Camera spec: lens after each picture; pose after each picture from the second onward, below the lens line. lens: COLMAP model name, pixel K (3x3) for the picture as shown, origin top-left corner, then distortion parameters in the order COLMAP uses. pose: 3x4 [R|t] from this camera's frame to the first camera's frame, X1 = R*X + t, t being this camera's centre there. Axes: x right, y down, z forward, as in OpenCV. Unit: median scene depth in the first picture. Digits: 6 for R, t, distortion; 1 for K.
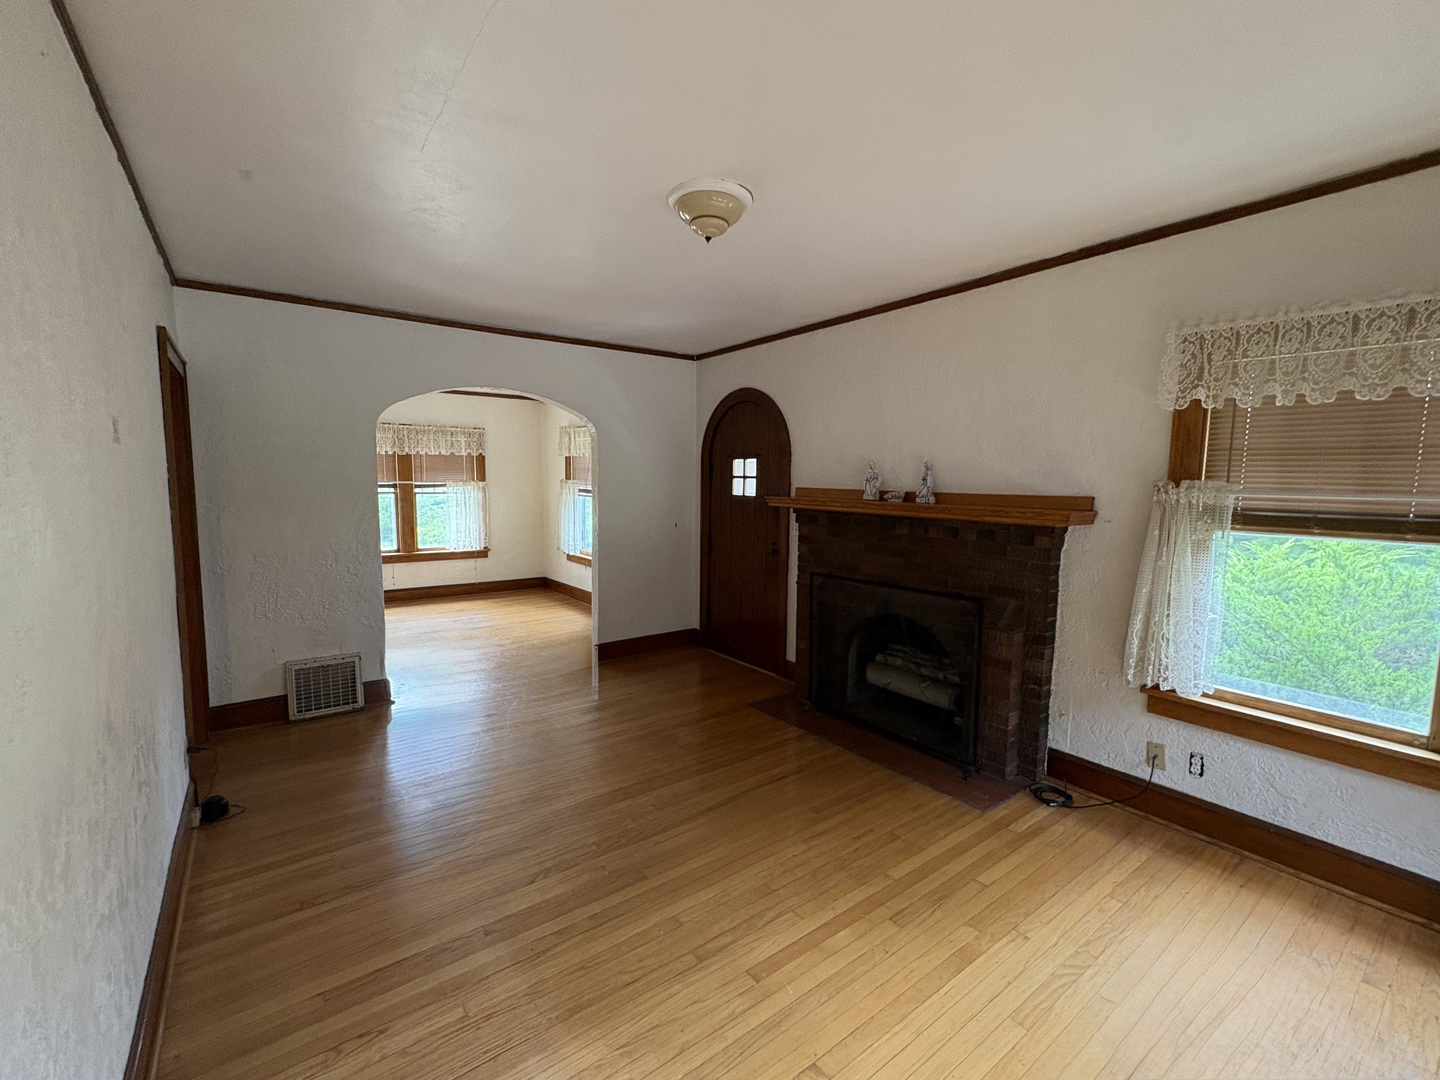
lens RADIAL K [[621.2, 0, 720.2], [0, 621.2, 536.7], [0, 0, 1]] dist [-0.001316, 0.001721]
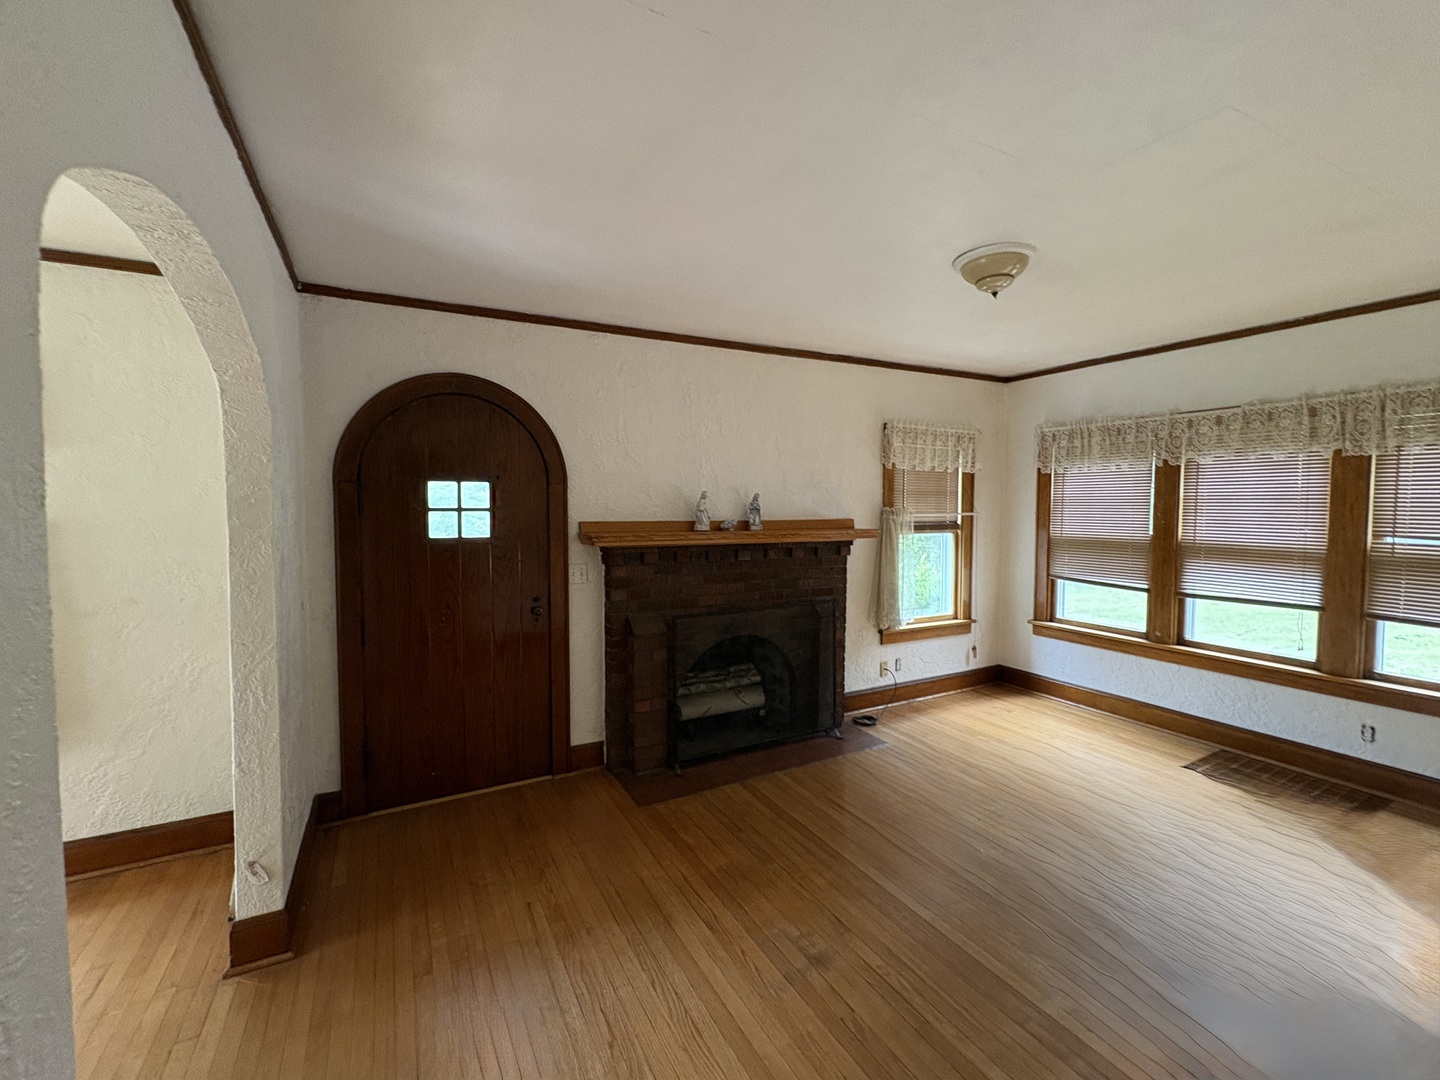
lens RADIAL K [[621.2, 0, 719.4], [0, 621.2, 539.2], [0, 0, 1]] dist [-0.001316, 0.001721]
pose [[0.147279, -0.066431, 0.986862, -0.759340], [0.093919, 0.994173, 0.052907, -0.099574], [-0.984626, 0.084893, 0.152660, 0.858503]]
